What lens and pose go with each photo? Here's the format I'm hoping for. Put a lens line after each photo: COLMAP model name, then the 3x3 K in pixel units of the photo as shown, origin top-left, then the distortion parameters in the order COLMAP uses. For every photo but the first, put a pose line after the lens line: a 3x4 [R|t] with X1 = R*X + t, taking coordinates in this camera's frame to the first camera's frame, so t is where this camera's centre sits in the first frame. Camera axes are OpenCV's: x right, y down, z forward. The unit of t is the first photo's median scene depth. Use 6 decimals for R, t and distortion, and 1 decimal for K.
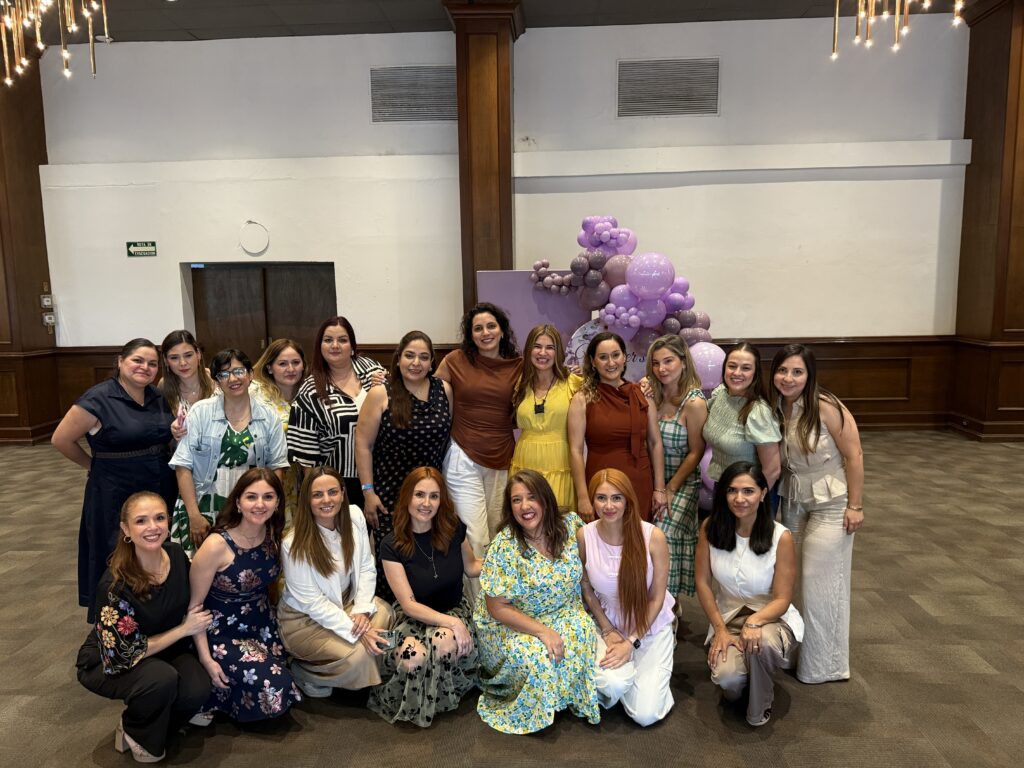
lens RADIAL K [[709.1, 0, 511.1], [0, 709.1, 386.4], [0, 0, 1]] dist [0.025165, -0.027511]
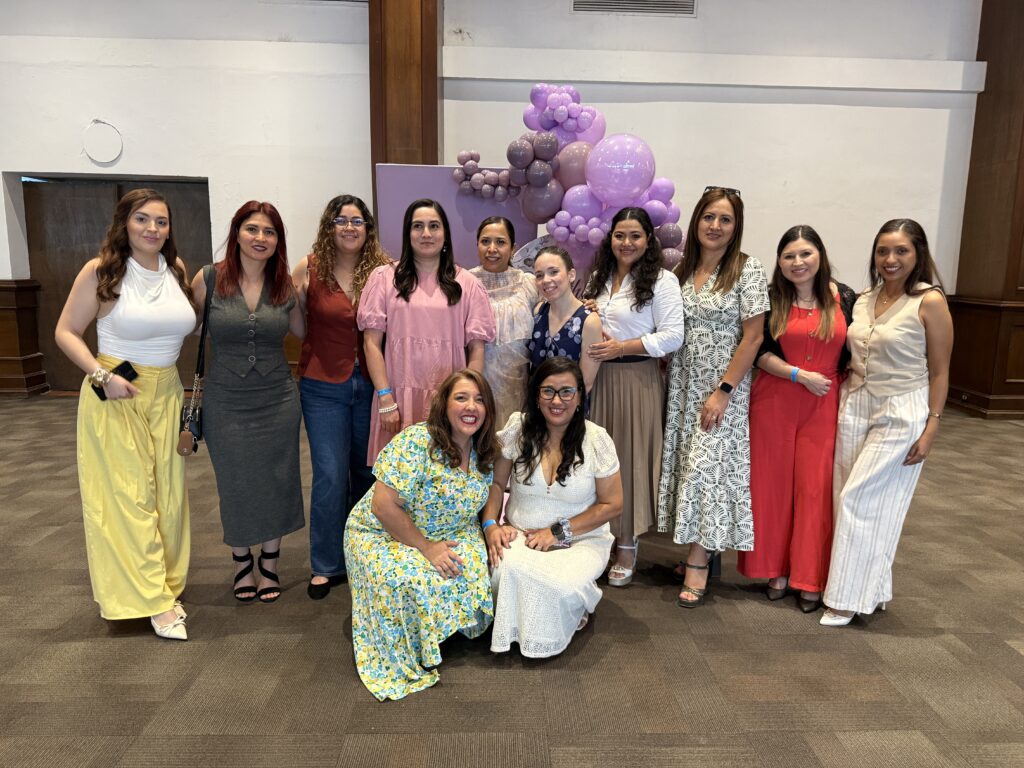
lens RADIAL K [[709.1, 0, 516.4], [0, 709.1, 386.7], [0, 0, 1]] dist [0.025165, -0.027511]
pose [[0.995831, 0.017680, 0.089490, 0.023577], [-0.020595, 0.999283, 0.031763, 0.024943], [-0.088864, -0.033473, 0.995481, 0.209452]]
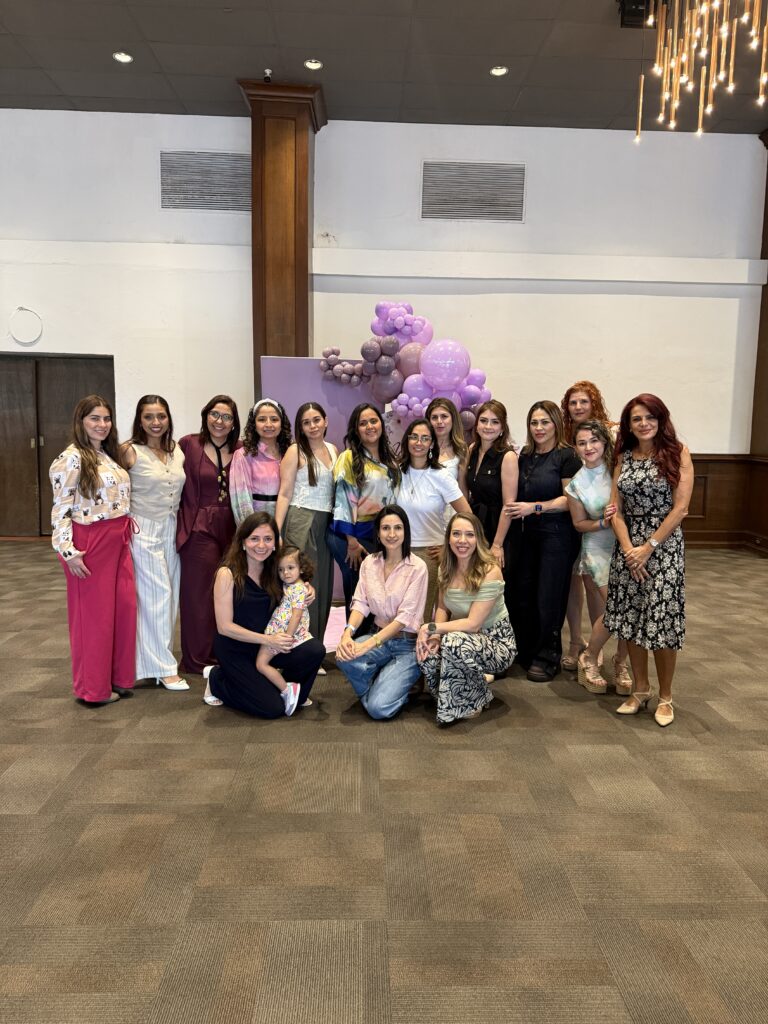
lens RADIAL K [[709.1, 0, 388.9], [0, 709.1, 506.1], [0, 0, 1]] dist [0.025165, -0.027511]
pose [[0.995313, 0.022764, 0.093987, 0.026396], [-0.021152, 0.999612, -0.018111, 0.033509], [-0.094363, 0.016038, 0.995409, 0.054654]]
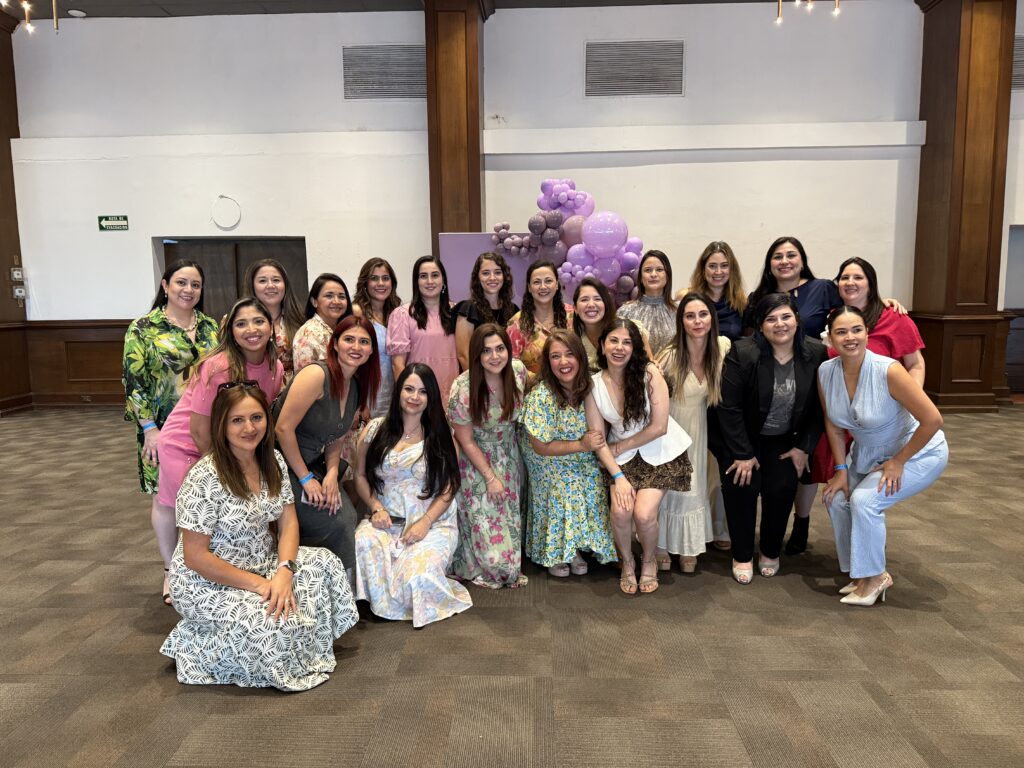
lens RADIAL K [[709.1, 0, 512.6], [0, 709.1, 382.7], [0, 0, 1]] dist [0.025165, -0.027511]
pose [[0.999772, 0.002847, 0.021167, 0.027879], [-0.002617, 0.999938, -0.010868, 0.048524], [-0.021197, 0.010810, 0.999717, -0.016830]]
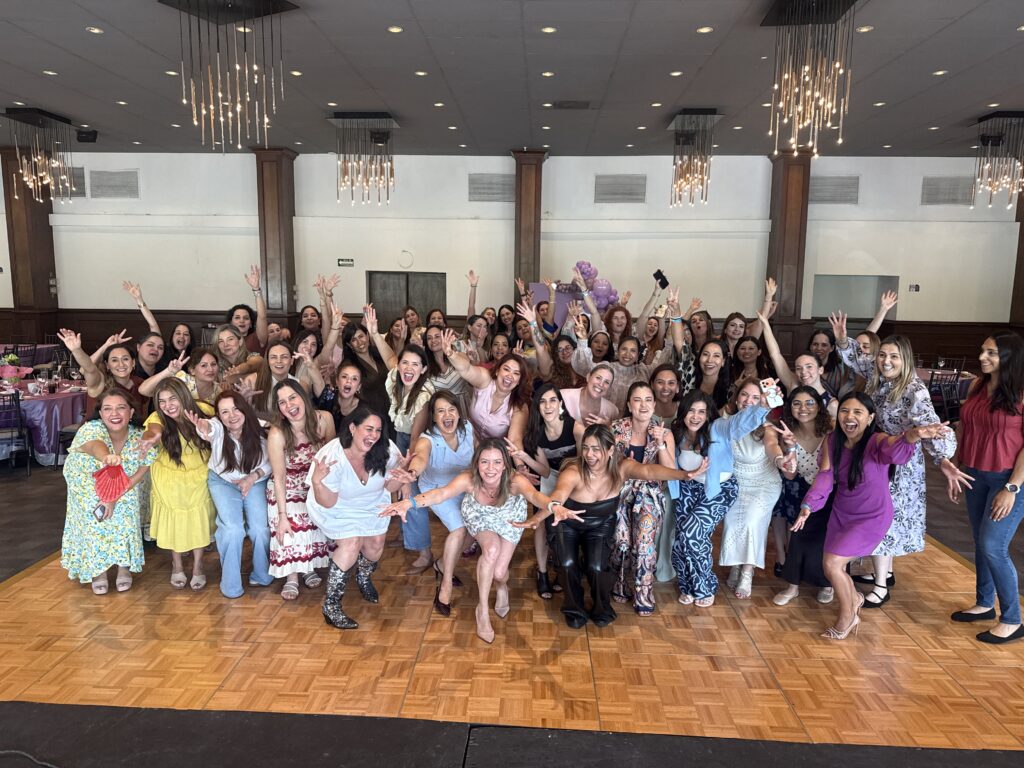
lens RADIAL K [[709.1, 0, 506.7], [0, 709.1, 390.1], [0, 0, 1]] dist [0.025165, -0.027511]
pose [[0.999523, 0.026774, 0.015415, -0.120330], [-0.026984, 0.999544, 0.013562, 0.132521], [-0.015045, -0.013972, 0.999789, -1.077323]]
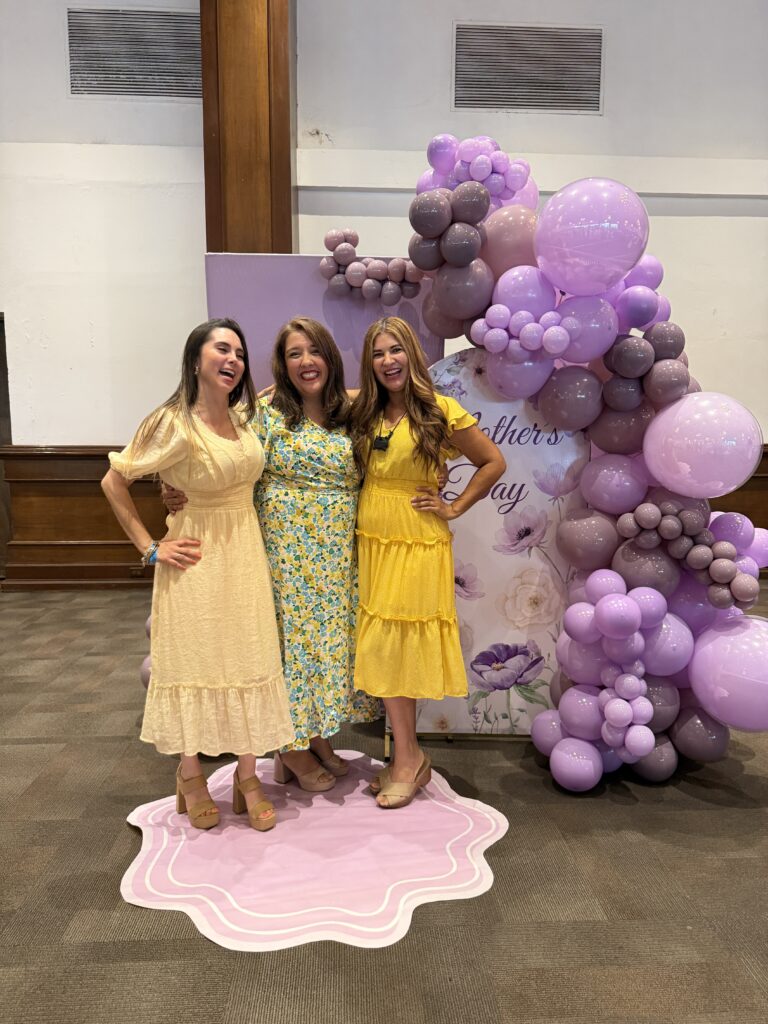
lens RADIAL K [[709.1, 0, 388.4], [0, 709.1, 510.4], [0, 0, 1]] dist [0.025165, -0.027511]
pose [[0.993426, 0.002152, 0.114454, 0.014845], [0.001154, 0.999584, -0.028810, 0.017522], [-0.114468, 0.028753, 0.993011, 0.396910]]
